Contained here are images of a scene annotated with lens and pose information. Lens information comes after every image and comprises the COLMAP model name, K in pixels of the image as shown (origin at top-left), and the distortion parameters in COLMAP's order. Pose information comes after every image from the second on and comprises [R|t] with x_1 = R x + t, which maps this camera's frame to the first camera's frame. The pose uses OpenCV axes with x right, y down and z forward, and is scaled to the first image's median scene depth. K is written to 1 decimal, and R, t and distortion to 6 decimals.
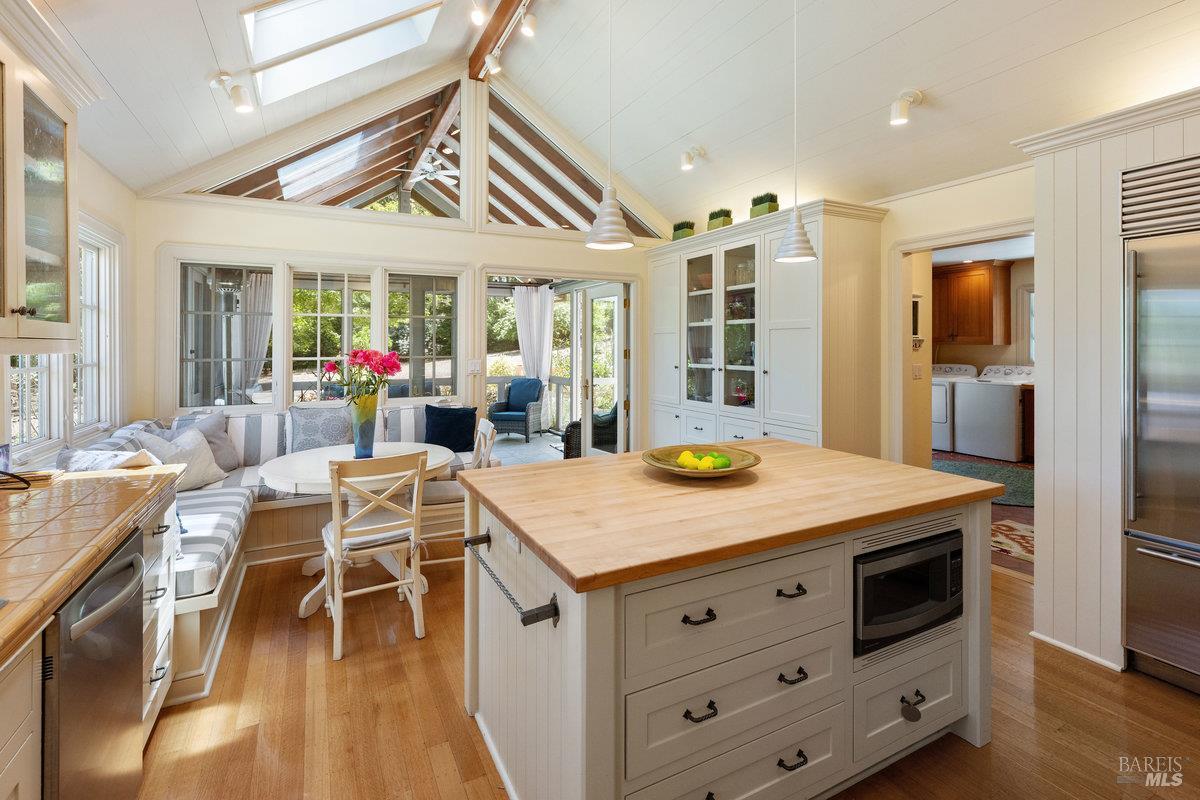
lens RADIAL K [[550.4, 0, 596.4], [0, 550.4, 343.1], [0, 0, 1]] dist [0.004201, -0.001057]
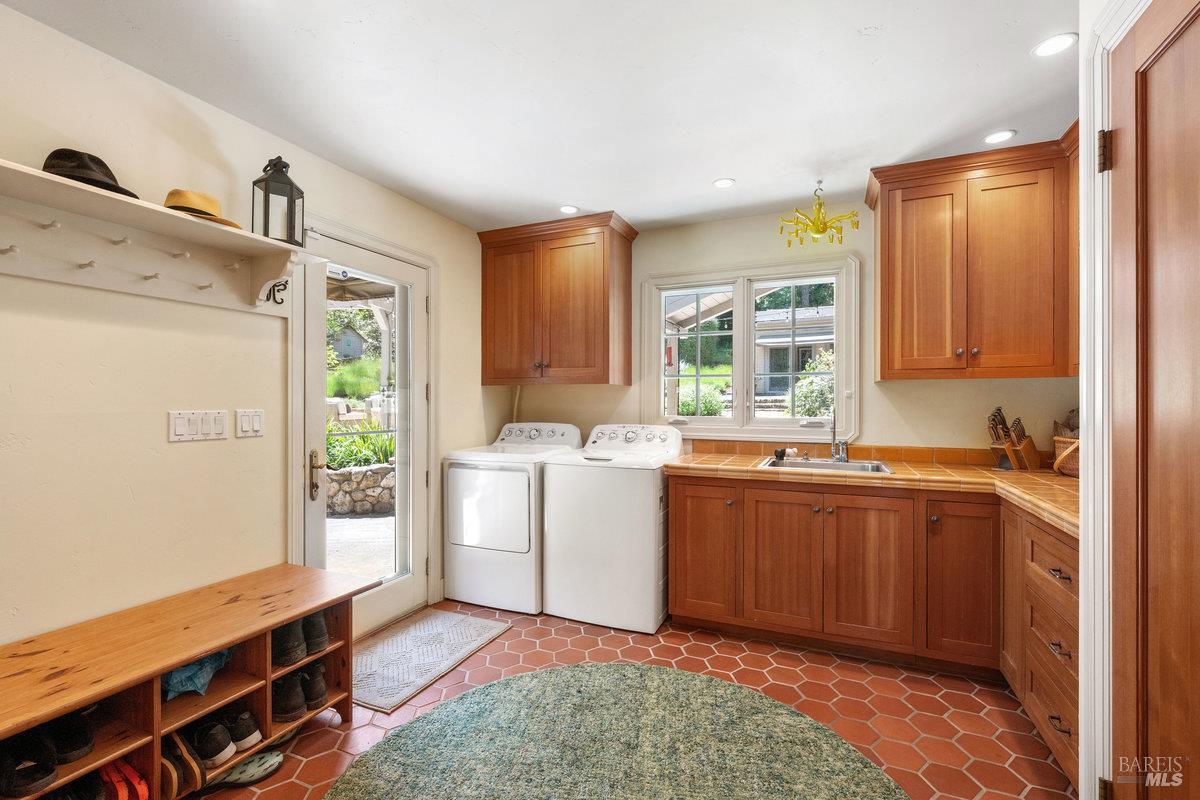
lens RADIAL K [[550.4, 0, 598.1], [0, 550.4, 400.4], [0, 0, 1]] dist [0.004201, -0.001057]
pose [[0.772613, 0.006340, 0.634846, 0.385226], [-0.007886, 0.999969, -0.000388, 0.018343], [-0.634828, -0.004706, 0.772639, 0.606520]]
